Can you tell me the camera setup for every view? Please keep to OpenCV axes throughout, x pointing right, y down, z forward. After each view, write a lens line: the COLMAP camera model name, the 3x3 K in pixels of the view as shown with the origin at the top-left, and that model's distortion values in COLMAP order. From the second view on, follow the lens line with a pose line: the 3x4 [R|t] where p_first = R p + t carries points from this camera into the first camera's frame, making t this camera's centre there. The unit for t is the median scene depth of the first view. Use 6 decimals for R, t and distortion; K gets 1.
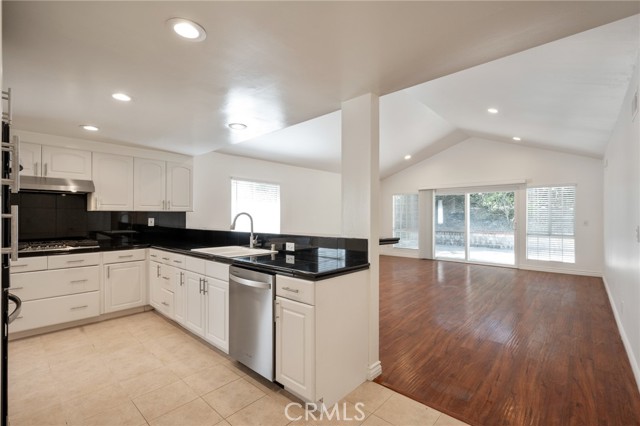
lens RADIAL K [[288.0, 0, 321.1], [0, 288.0, 213.5], [0, 0, 1]] dist [-0.000144, -0.000328]
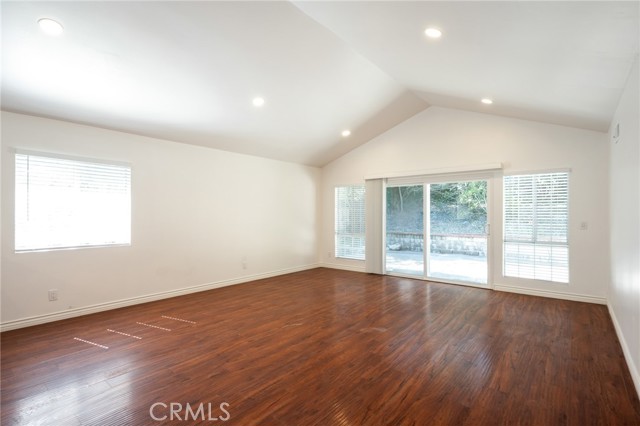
lens RADIAL K [[316.3, 0, 320.6], [0, 316.3, 212.6], [0, 0, 1]] dist [0.005547, 0.000864]
pose [[0.998329, -0.000985, 0.057770, 0.275683], [0.000967, 0.999999, 0.000335, 0.003130], [-0.057770, -0.000278, 0.998330, 0.310454]]
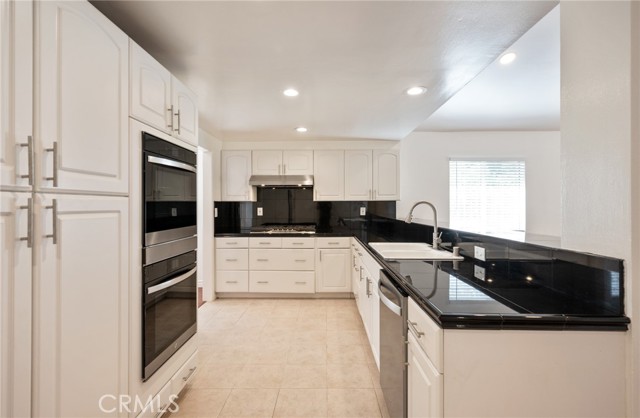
lens RADIAL K [[296.0, 0, 318.7], [0, 296.0, 202.9], [0, 0, 1]] dist [-0.003148, 0.000022]
pose [[0.664331, -0.008677, -0.747388, 0.073822], [0.009560, 0.999949, -0.003111, 0.001315], [0.747378, -0.005079, 0.664380, 0.148272]]
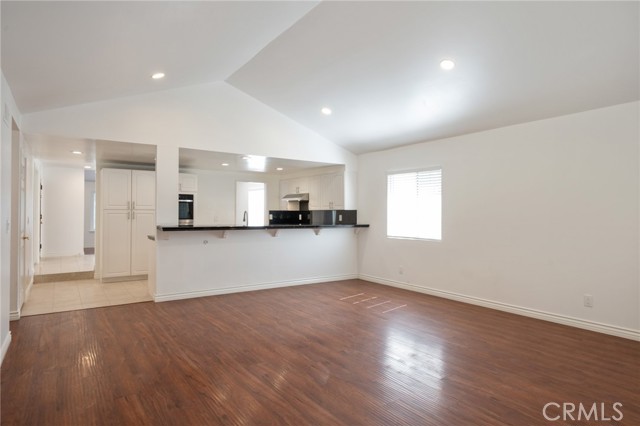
lens RADIAL K [[373.2, 0, 315.2], [0, 373.2, 212.6], [0, 0, 1]] dist [0.006354, 0.000229]
pose [[-0.232263, -0.004098, -0.972644, 0.929103], [0.003700, 0.999980, -0.005097, 0.009966], [0.972646, -0.004783, -0.232243, 1.049185]]
